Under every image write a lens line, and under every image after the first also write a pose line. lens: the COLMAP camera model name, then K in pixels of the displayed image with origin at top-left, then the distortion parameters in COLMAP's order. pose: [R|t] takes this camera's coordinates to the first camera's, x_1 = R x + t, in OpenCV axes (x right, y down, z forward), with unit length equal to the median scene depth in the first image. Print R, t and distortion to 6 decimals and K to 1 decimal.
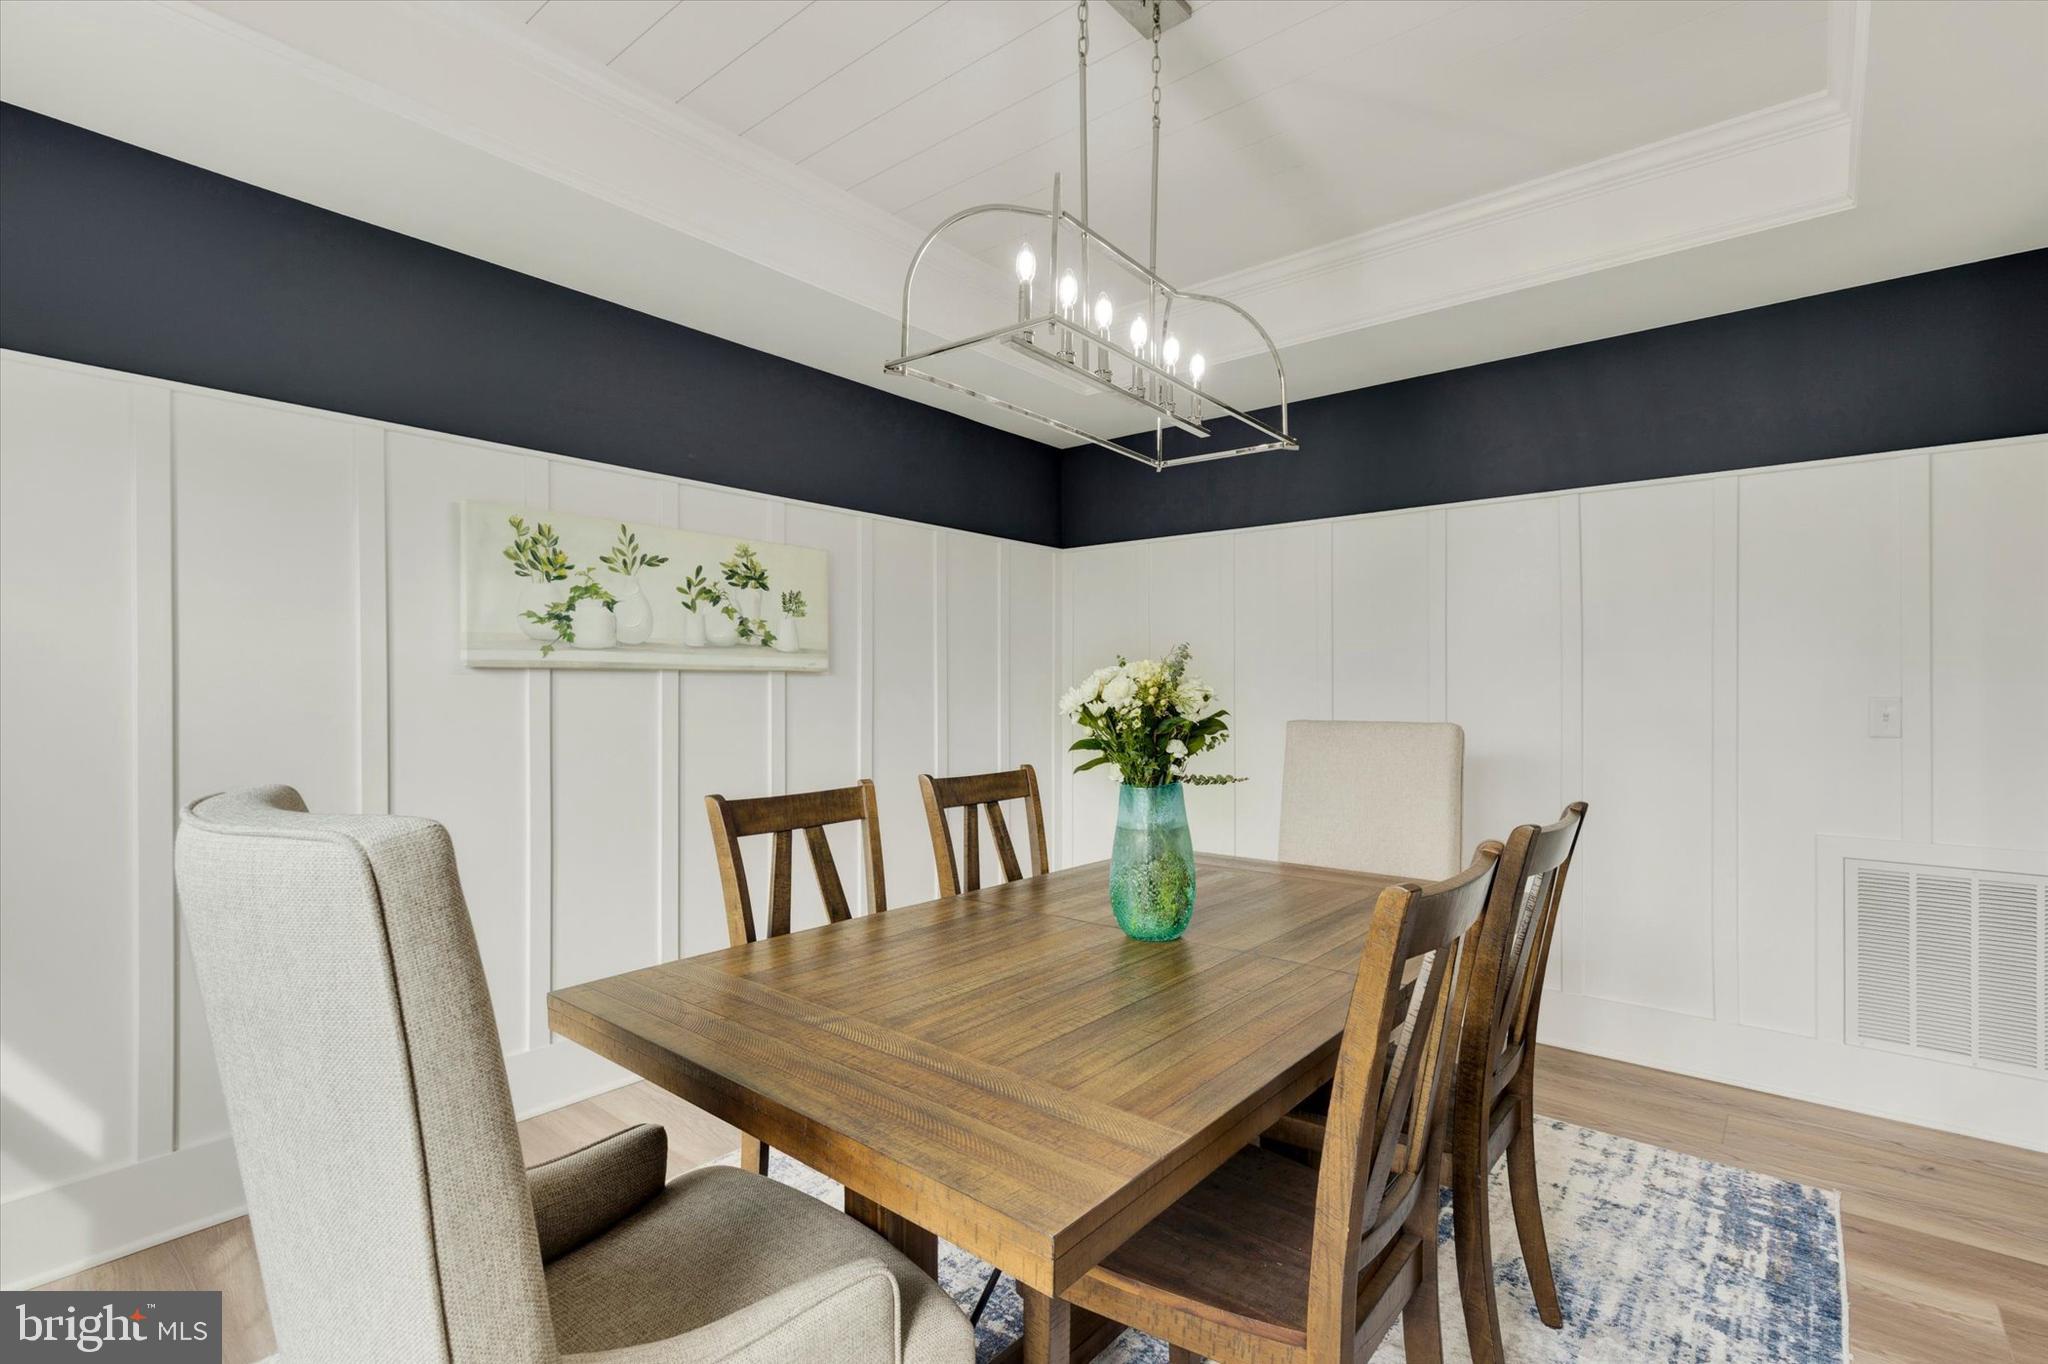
lens RADIAL K [[912.0, 0, 1022.7], [0, 912.0, 662.1], [0, 0, 1]] dist [0.003444, 0.000475]
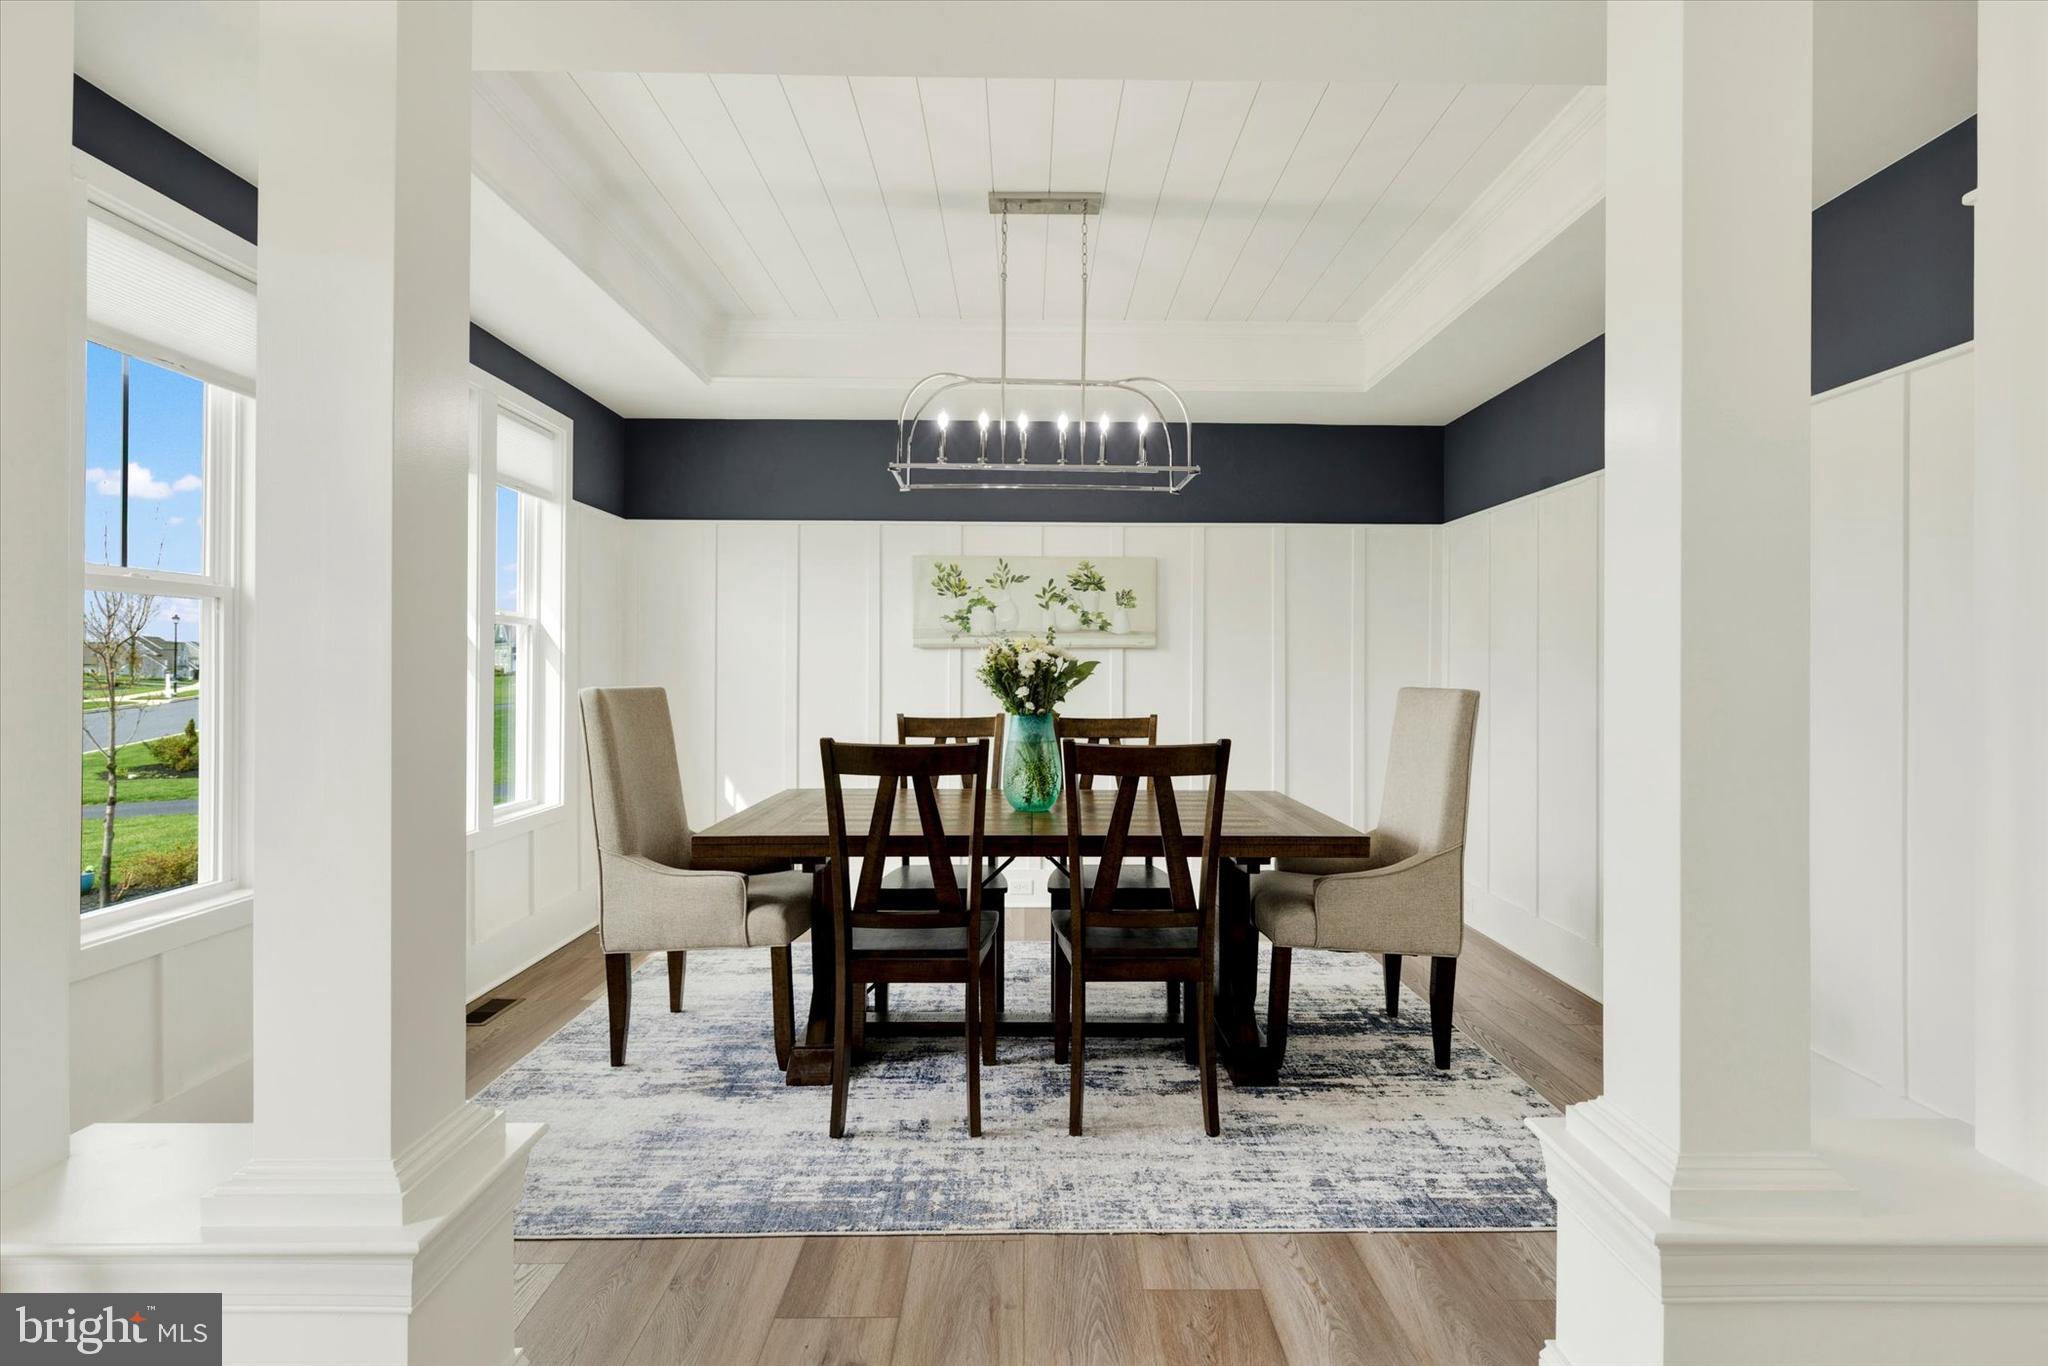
lens RADIAL K [[912.0, 0, 1022.7], [0, 912.0, 663.1], [0, 0, 1]] dist [0.003444, 0.000475]
pose [[0.659559, 0.001757, -0.751651, 0.771497], [0.018443, 0.999658, 0.018520, 0.005348], [0.751427, -0.026078, 0.659301, -0.038128]]
